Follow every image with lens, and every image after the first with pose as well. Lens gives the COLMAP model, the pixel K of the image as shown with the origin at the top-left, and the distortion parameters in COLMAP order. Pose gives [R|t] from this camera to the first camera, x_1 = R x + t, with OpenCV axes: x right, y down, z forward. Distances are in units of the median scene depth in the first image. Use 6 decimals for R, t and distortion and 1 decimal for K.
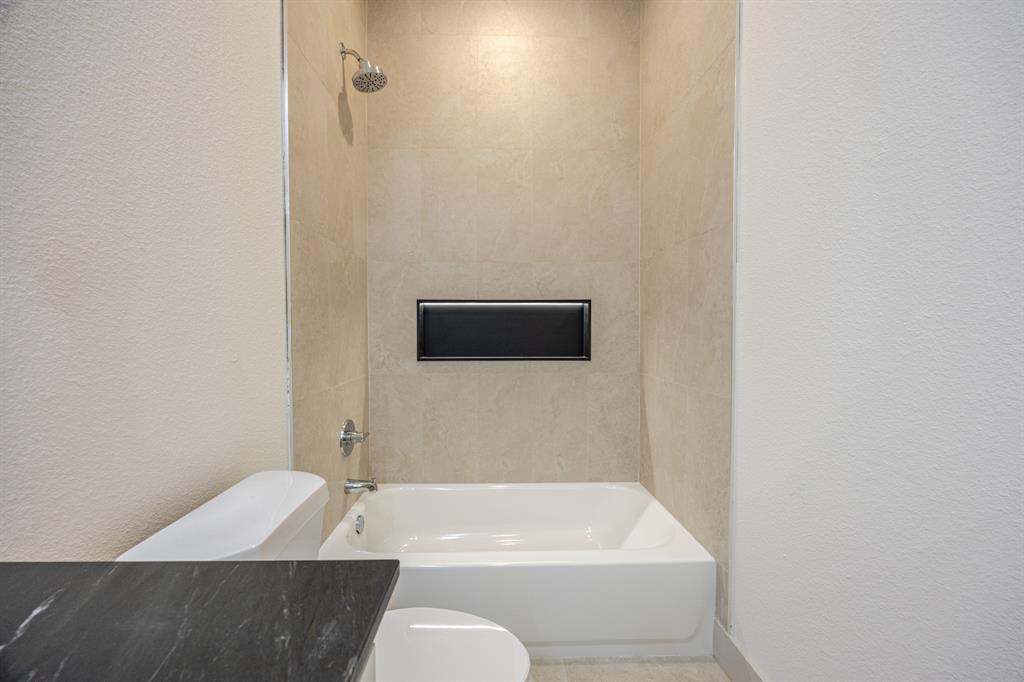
lens RADIAL K [[399.6, 0, 512.0], [0, 399.6, 341.0], [0, 0, 1]] dist [-0.000396, -0.000118]
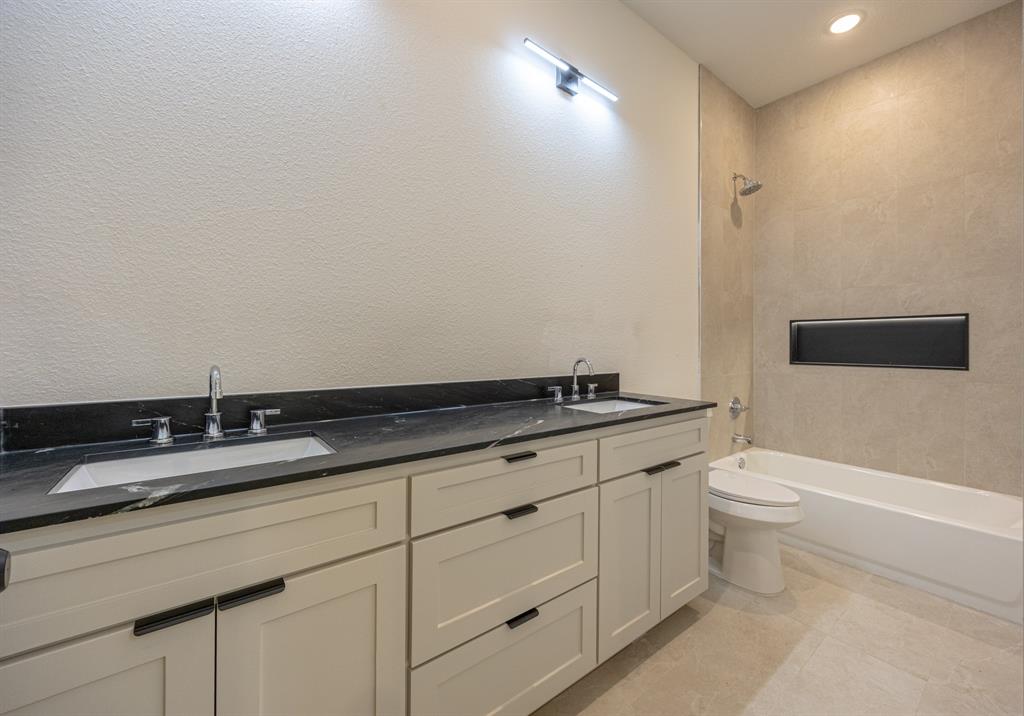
lens RADIAL K [[419.8, 0, 532.6], [0, 419.8, 345.4], [0, 0, 1]] dist [-0.000768, 0.000036]
pose [[0.601464, 0.005071, -0.798884, 0.397112], [-0.019889, 0.999765, -0.008627, 0.014740], [0.798652, 0.021078, 0.601424, -0.602642]]
